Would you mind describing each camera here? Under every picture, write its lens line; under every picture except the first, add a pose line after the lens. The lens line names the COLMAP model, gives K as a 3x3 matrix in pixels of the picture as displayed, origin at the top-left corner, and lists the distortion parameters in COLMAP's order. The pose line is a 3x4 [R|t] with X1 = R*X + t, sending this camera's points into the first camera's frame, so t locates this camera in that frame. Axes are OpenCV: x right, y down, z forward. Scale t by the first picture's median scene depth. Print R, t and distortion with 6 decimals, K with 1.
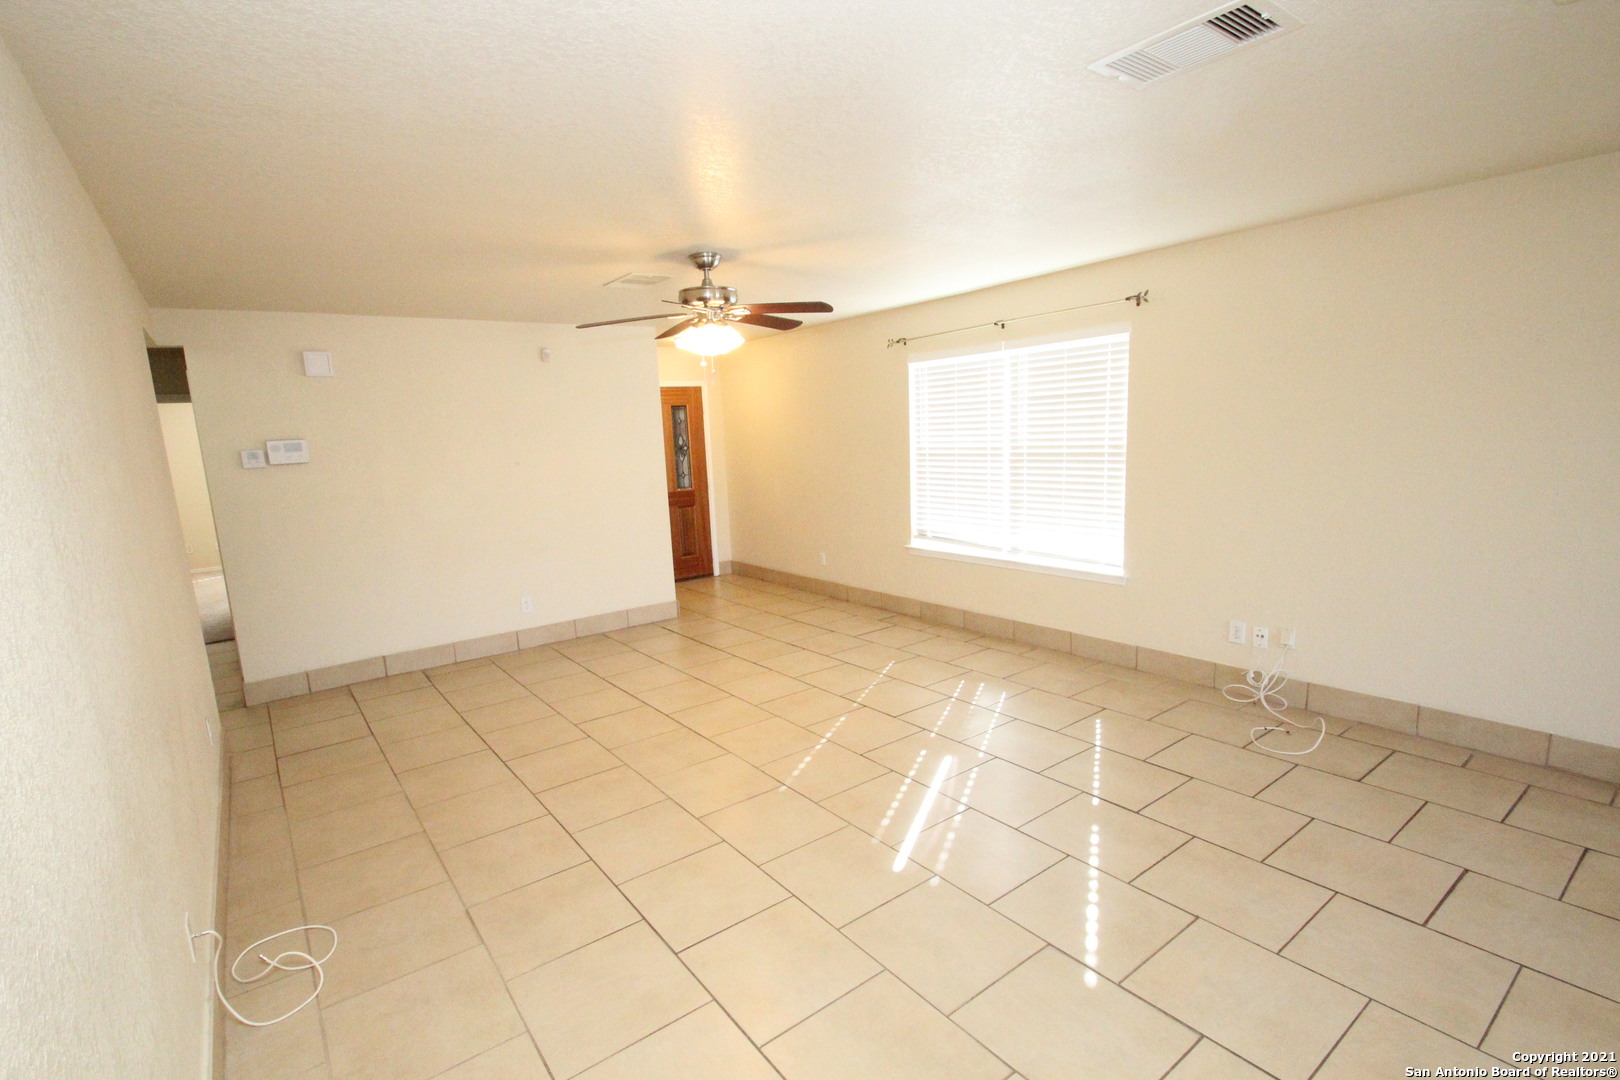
lens RADIAL K [[736.3, 0, 776.0], [0, 736.3, 550.3], [0, 0, 1]] dist [0.001557, -0.007672]
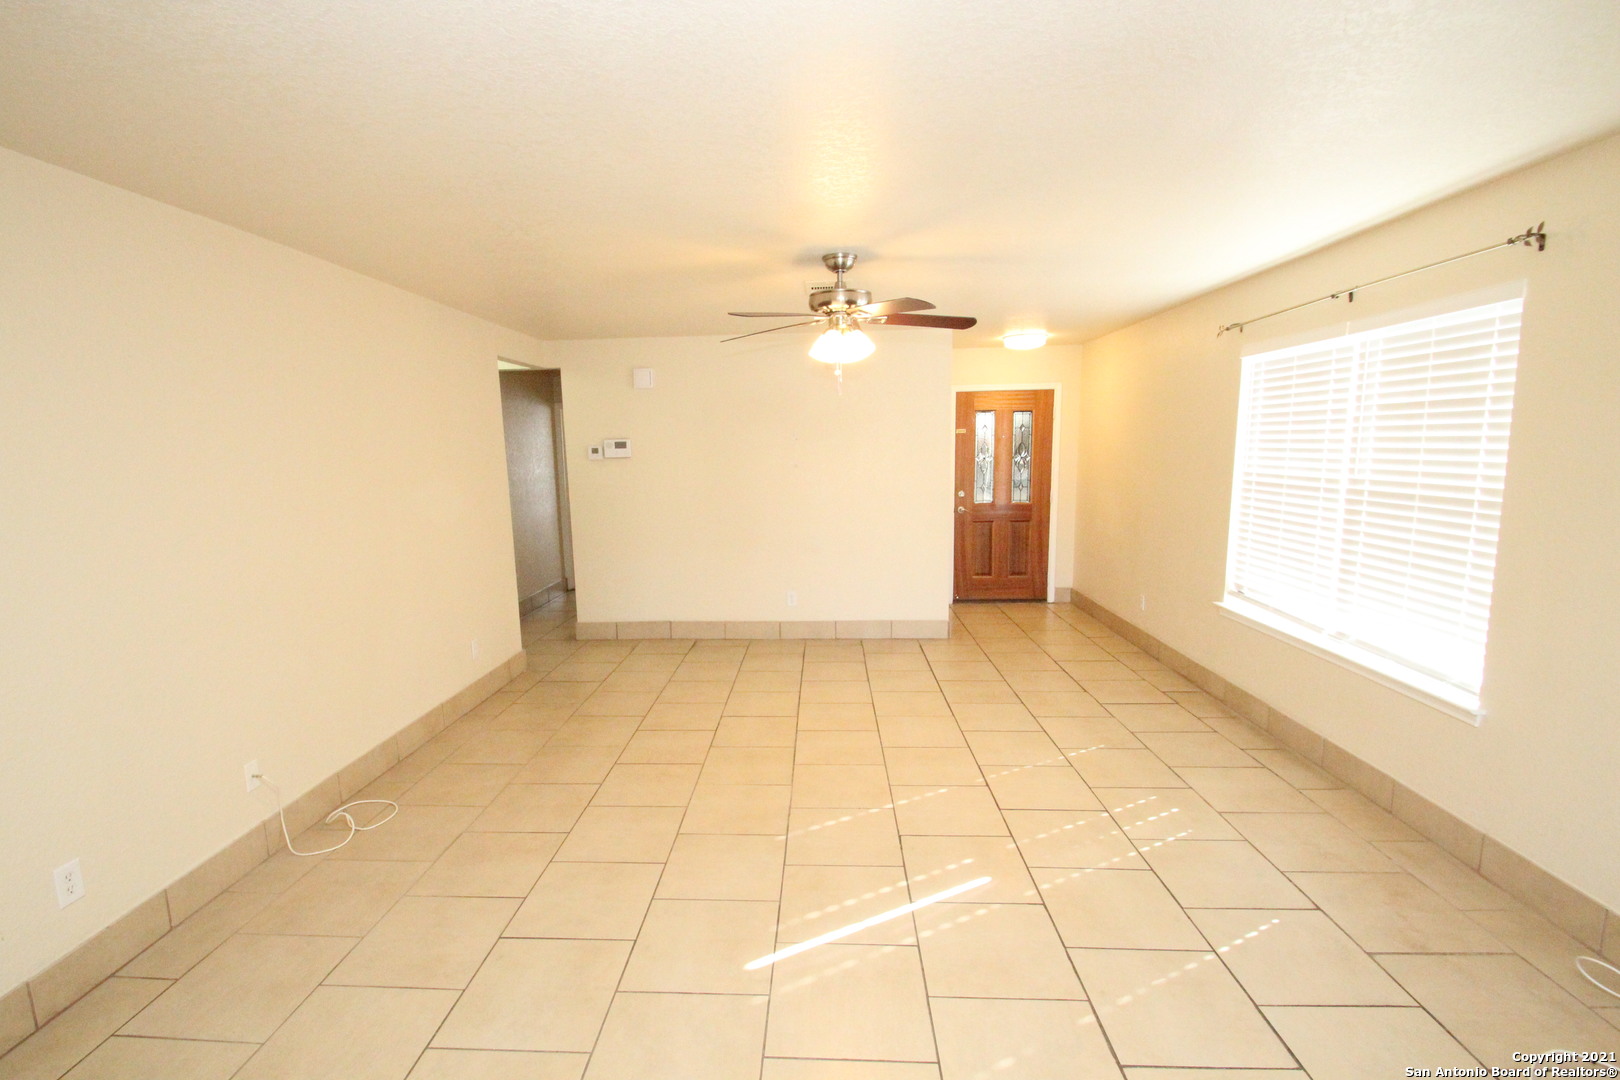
lens RADIAL K [[736.3, 0, 794.3], [0, 736.3, 553.9], [0, 0, 1]] dist [0.001557, -0.007672]
pose [[0.781924, 0.123879, -0.610941, 0.349010], [-0.119934, 0.991641, 0.047573, -0.047094], [0.611728, 0.036074, 0.790246, 0.177193]]
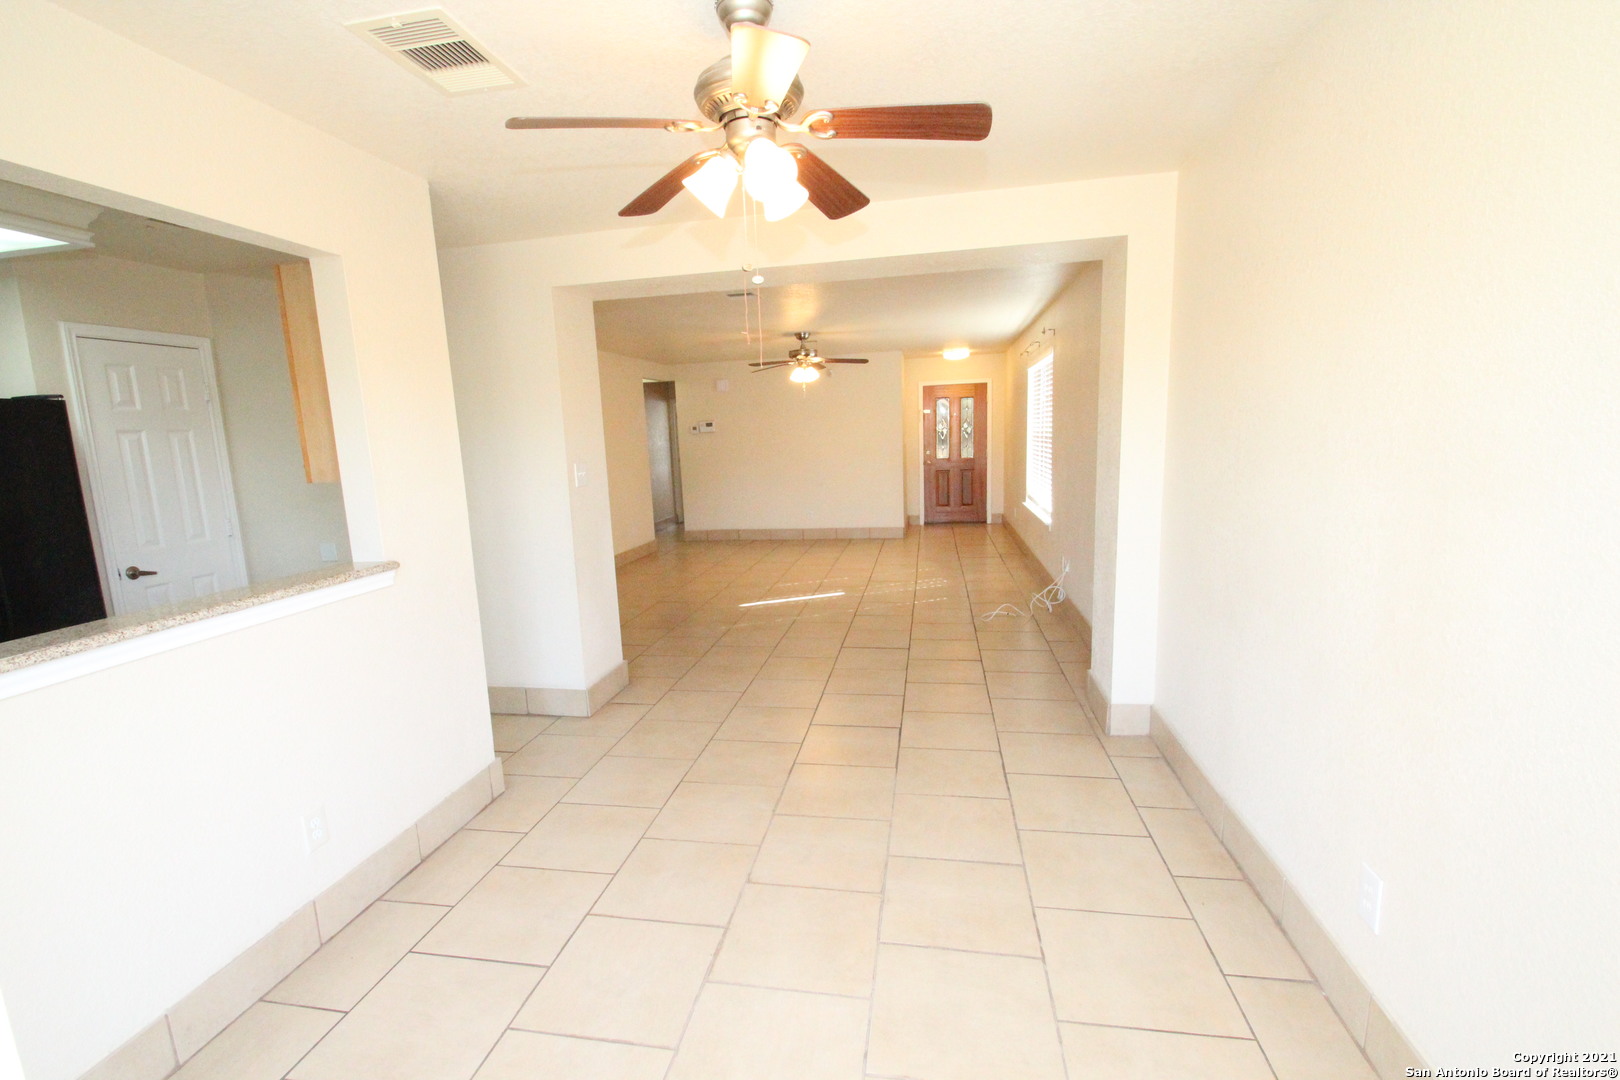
lens RADIAL K [[736.3, 0, 799.5], [0, 736.3, 539.4], [0, 0, 1]] dist [0.001557, -0.007672]
pose [[0.697596, 0.125960, -0.705333, 1.026991], [-0.112017, 0.991494, 0.066275, 0.020469], [0.707681, 0.032776, 0.705771, -0.306594]]
